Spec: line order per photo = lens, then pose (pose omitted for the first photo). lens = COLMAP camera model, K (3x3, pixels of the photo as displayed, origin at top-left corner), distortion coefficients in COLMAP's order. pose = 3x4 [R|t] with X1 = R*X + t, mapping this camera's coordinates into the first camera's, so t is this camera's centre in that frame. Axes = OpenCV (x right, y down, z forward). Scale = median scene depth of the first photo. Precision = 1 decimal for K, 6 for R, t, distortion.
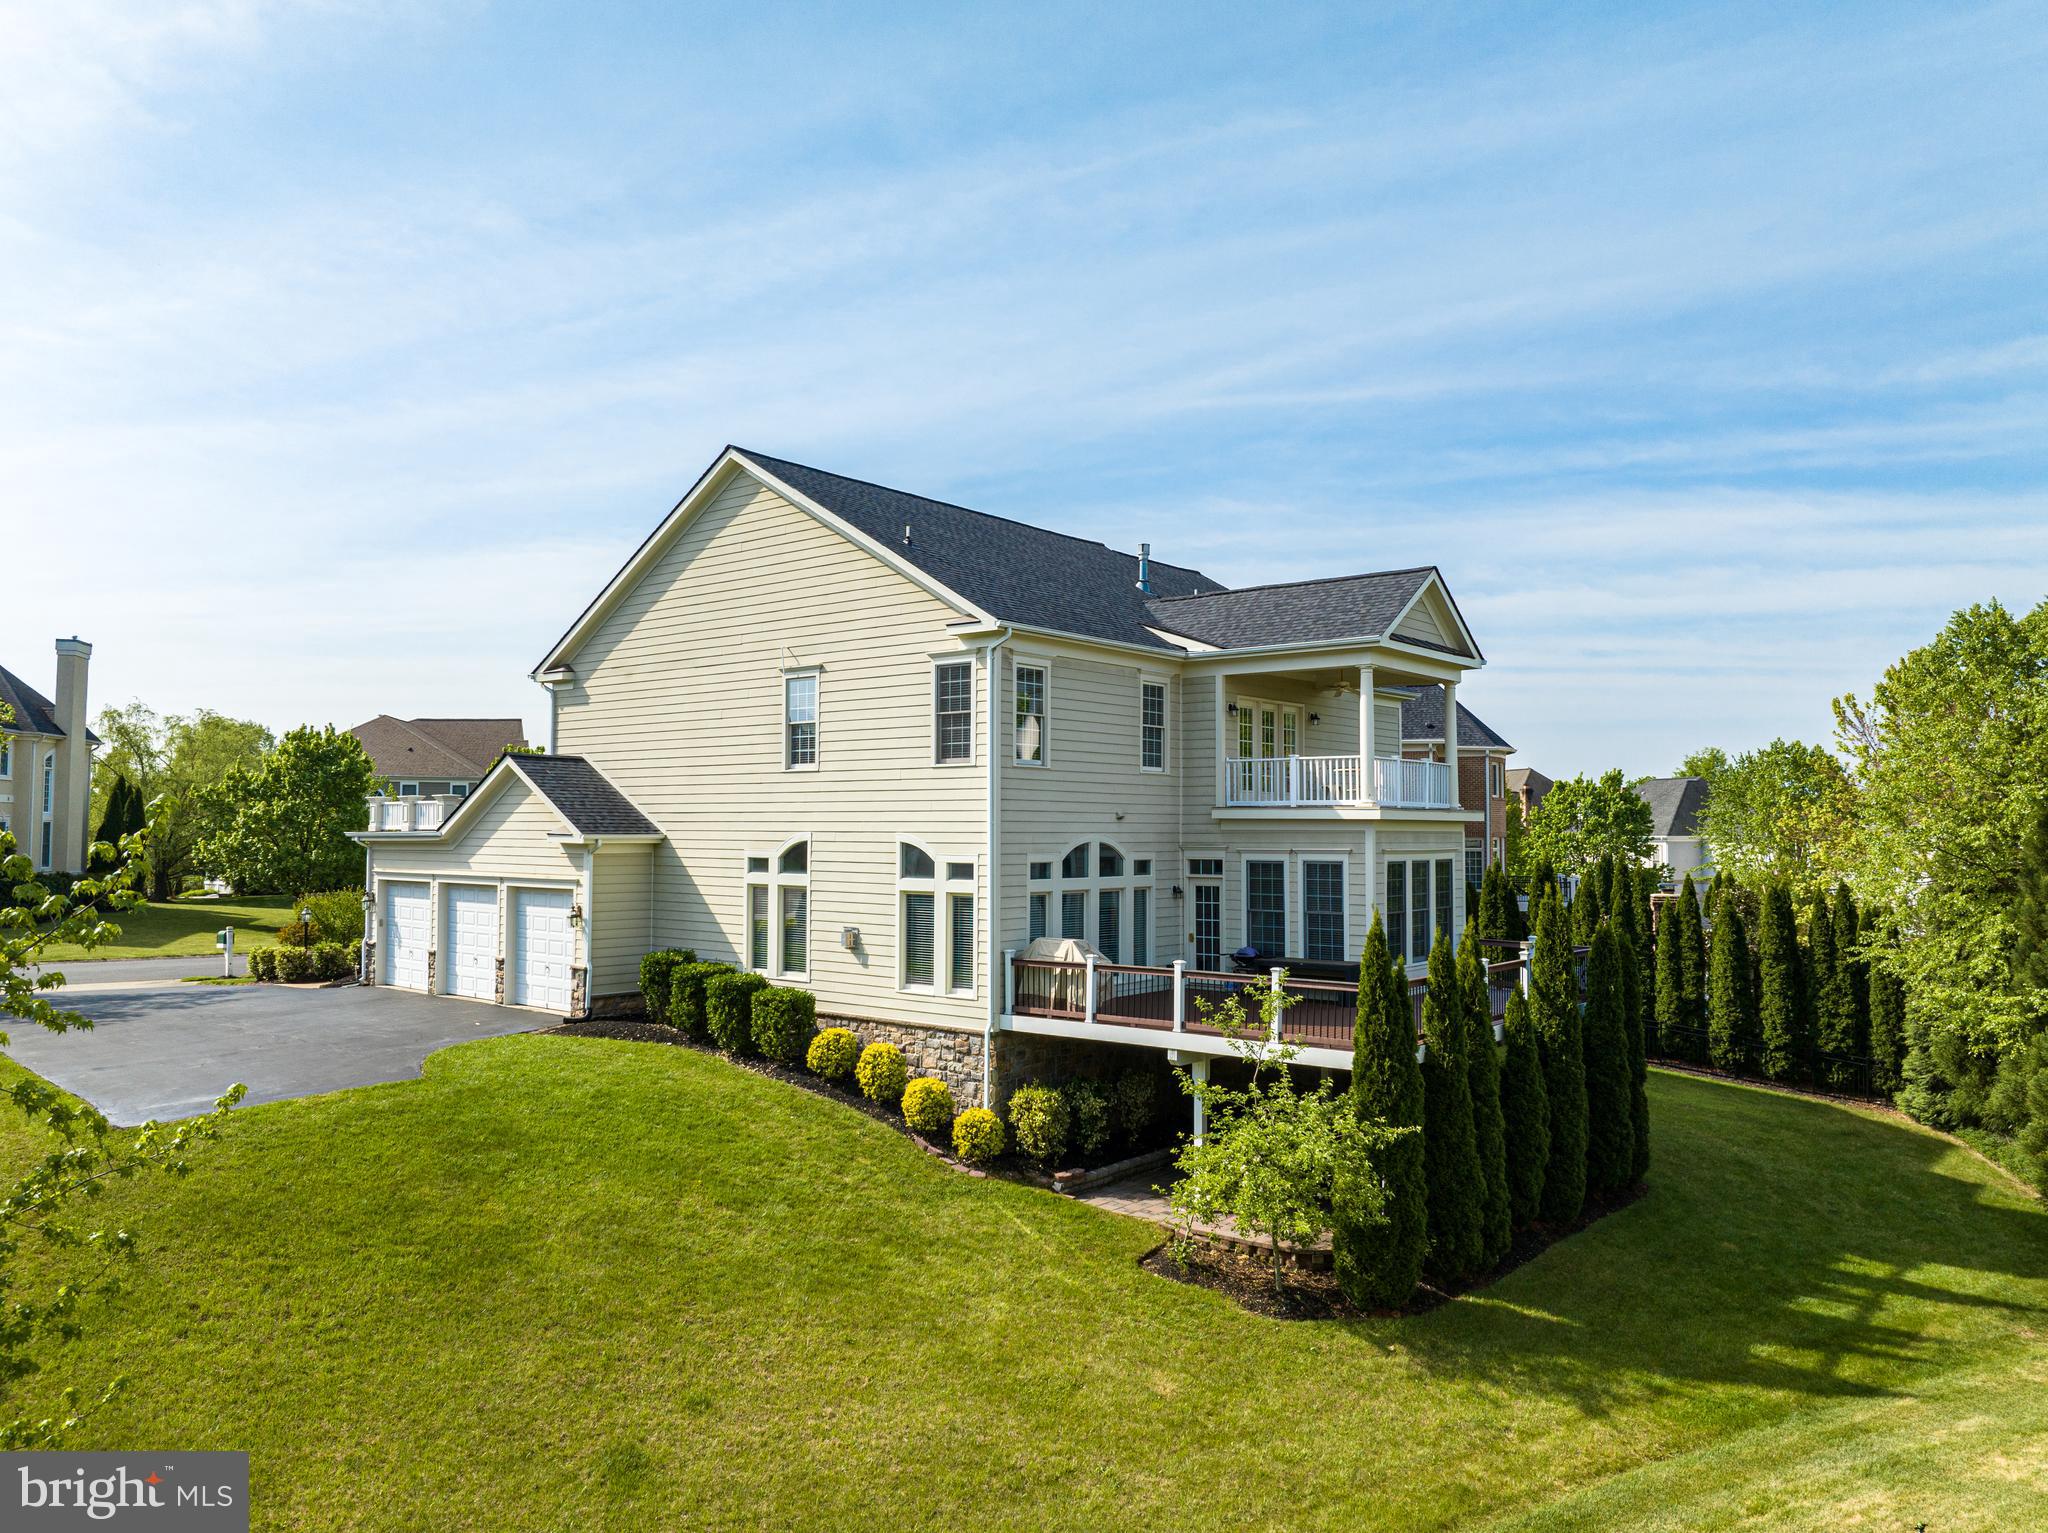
lens RADIAL K [[1449.4, 0, 1030.1], [0, 1449.4, 762.0], [0, 0, 1]] dist [-0.042313, -0.001259]
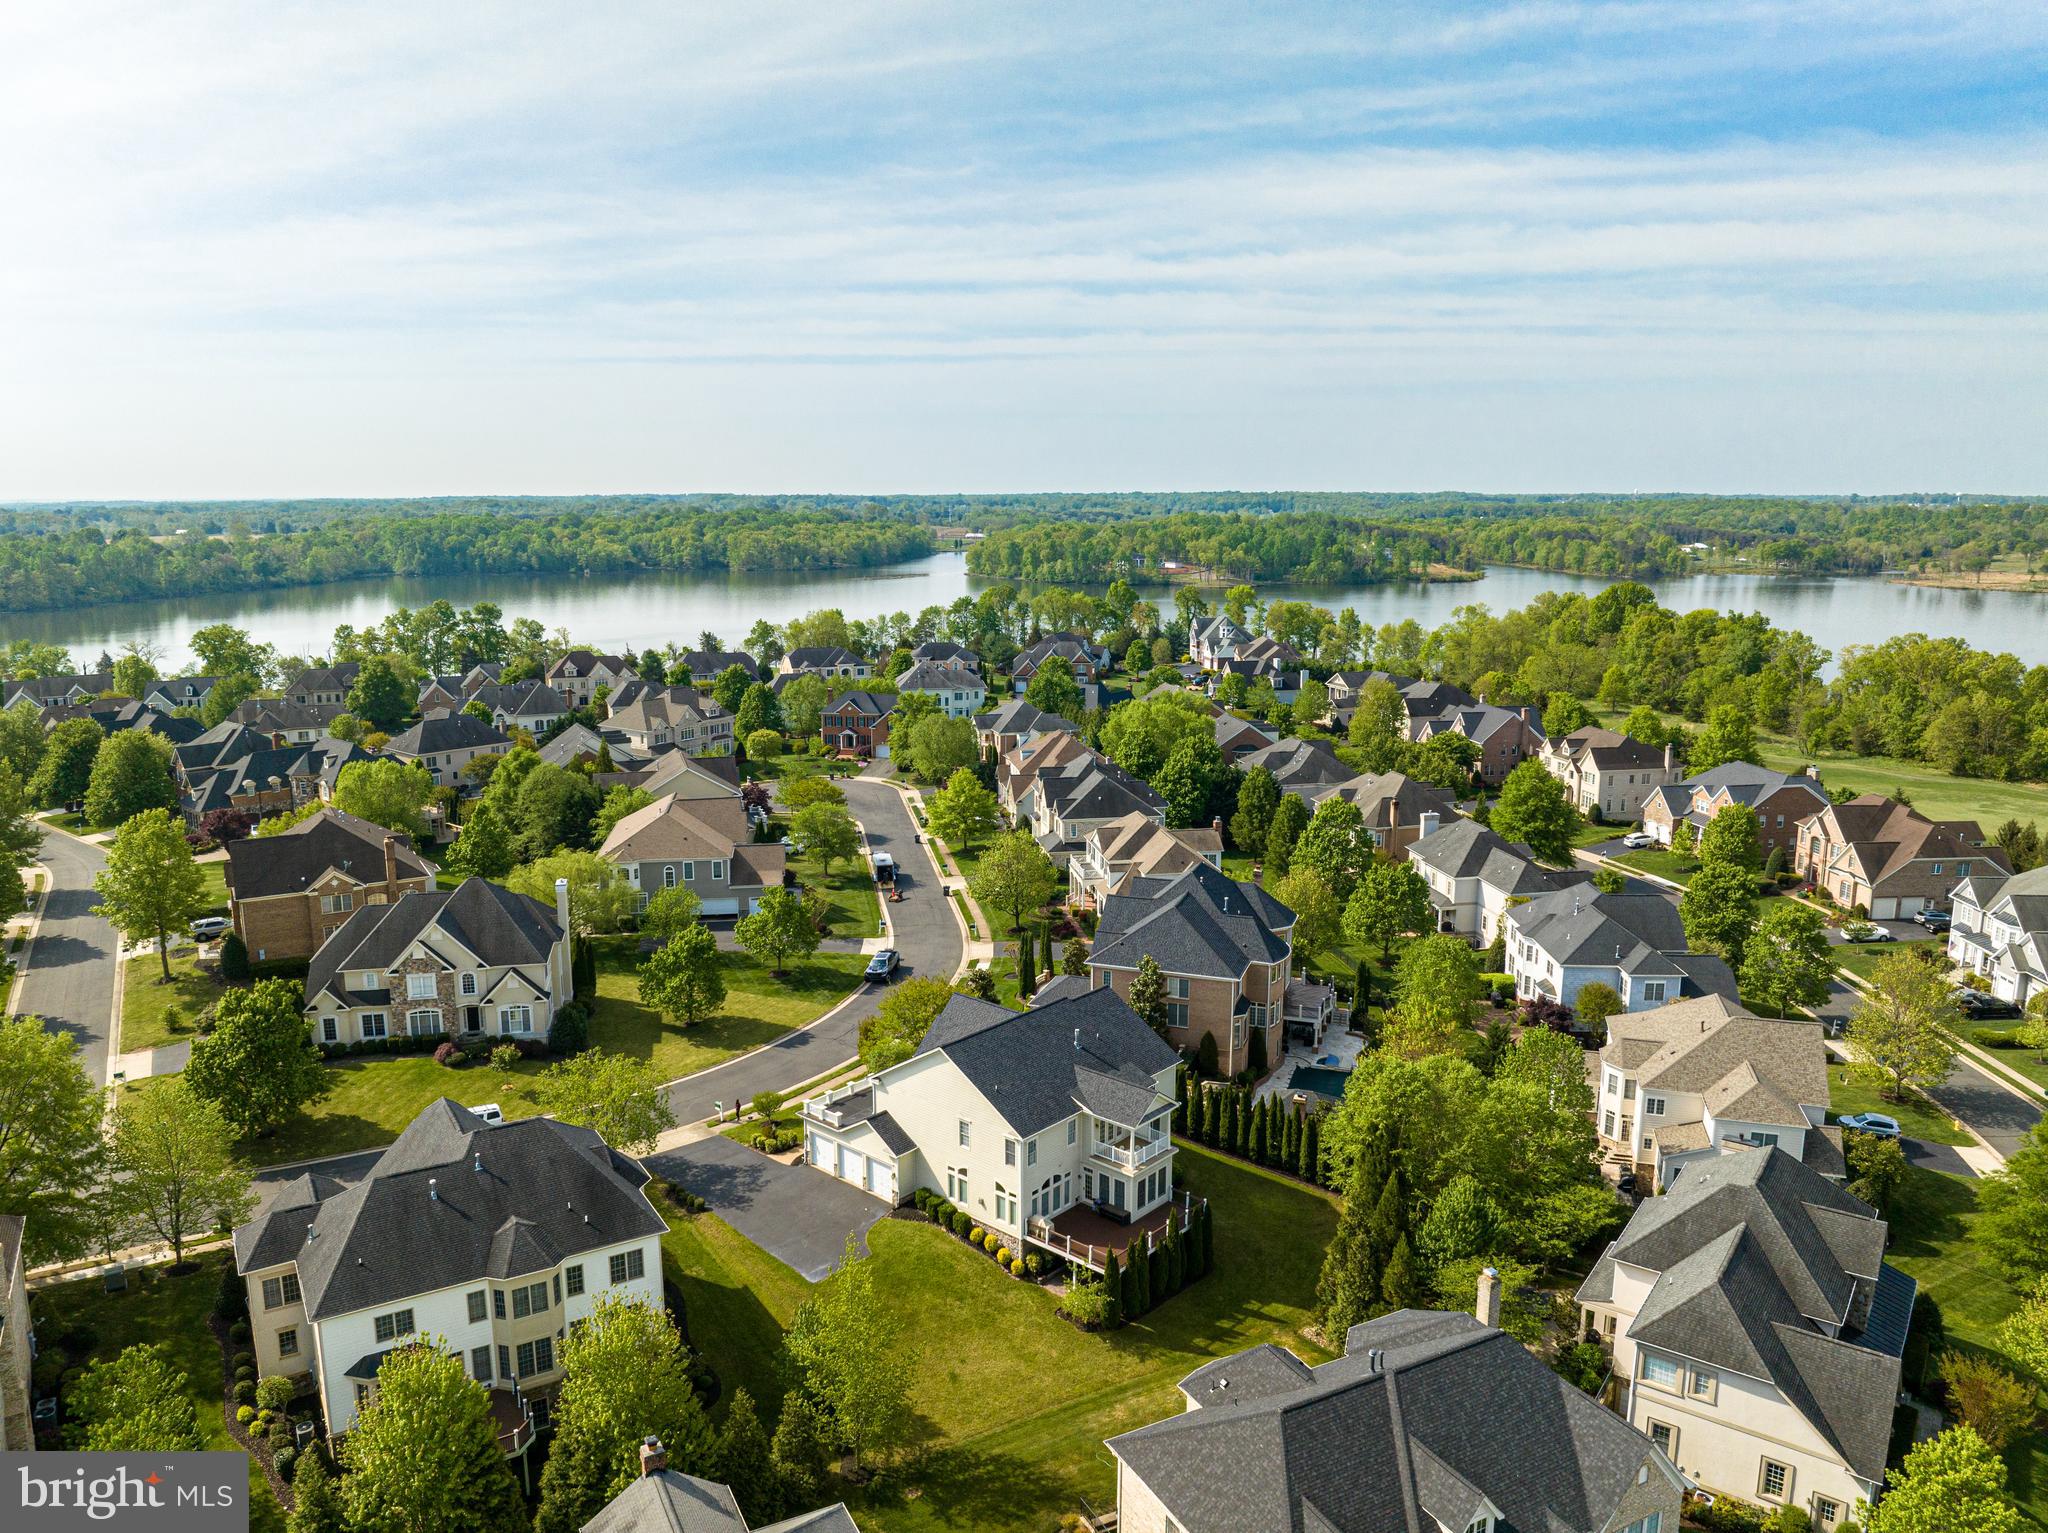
lens RADIAL K [[1449.4, 0, 1019.6], [0, 1449.4, 769.5], [0, 0, 1]] dist [-0.042313, -0.001259]
pose [[0.998944, 0.002746, -0.045855, 0.127352], [0.008033, 0.972386, 0.233242, -1.736659], [0.045230, -0.233364, 0.971337, -2.168462]]
